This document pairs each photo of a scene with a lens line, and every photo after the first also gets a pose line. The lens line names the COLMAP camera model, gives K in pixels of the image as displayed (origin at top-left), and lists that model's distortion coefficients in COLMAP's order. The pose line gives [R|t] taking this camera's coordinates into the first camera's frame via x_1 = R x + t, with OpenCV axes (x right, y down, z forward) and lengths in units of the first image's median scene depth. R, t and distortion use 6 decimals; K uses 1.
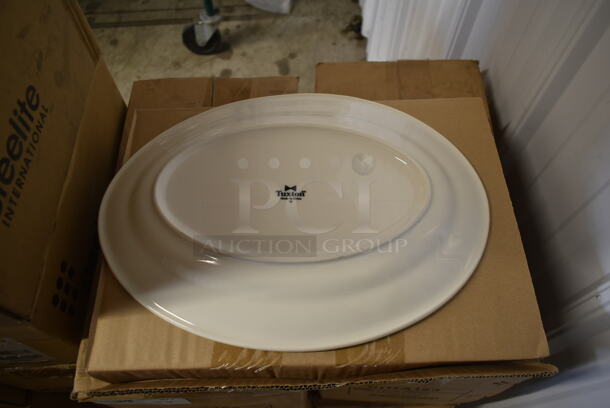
lens RADIAL K [[468.0, 0, 308.5], [0, 468.0, 203.1], [0, 0, 1]] dist [-0.016252, -0.000007]
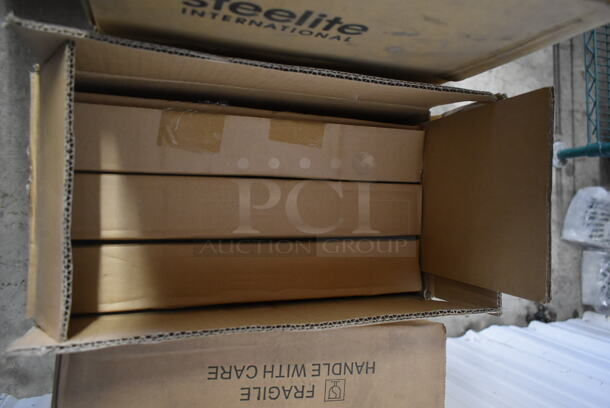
lens RADIAL K [[468.0, 0, 308.5], [0, 468.0, 203.1], [0, 0, 1]] dist [-0.016252, -0.000007]
pose [[-0.045384, 0.998828, -0.016806, -0.230781], [-0.985420, -0.042001, 0.164875, -0.244162], [0.163976, 0.024044, 0.986171, 0.170125]]
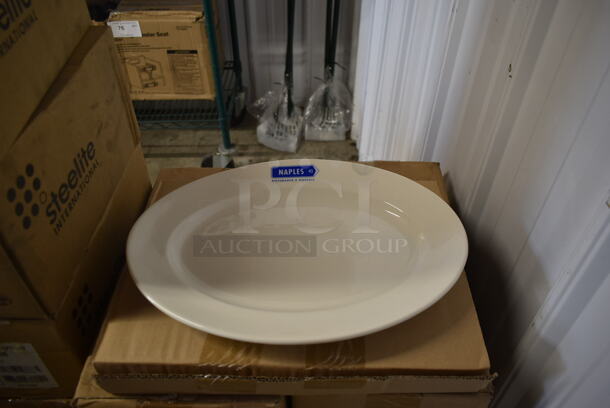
lens RADIAL K [[472.5, 0, 305.0], [0, 472.5, 204.0], [0, 0, 1]] dist [-0.015427, -0.001322]
pose [[0.998923, 0.037029, -0.027951, 0.061274], [-0.044023, 0.946681, -0.319152, 0.273185], [0.014643, 0.320039, 0.947291, -0.199342]]
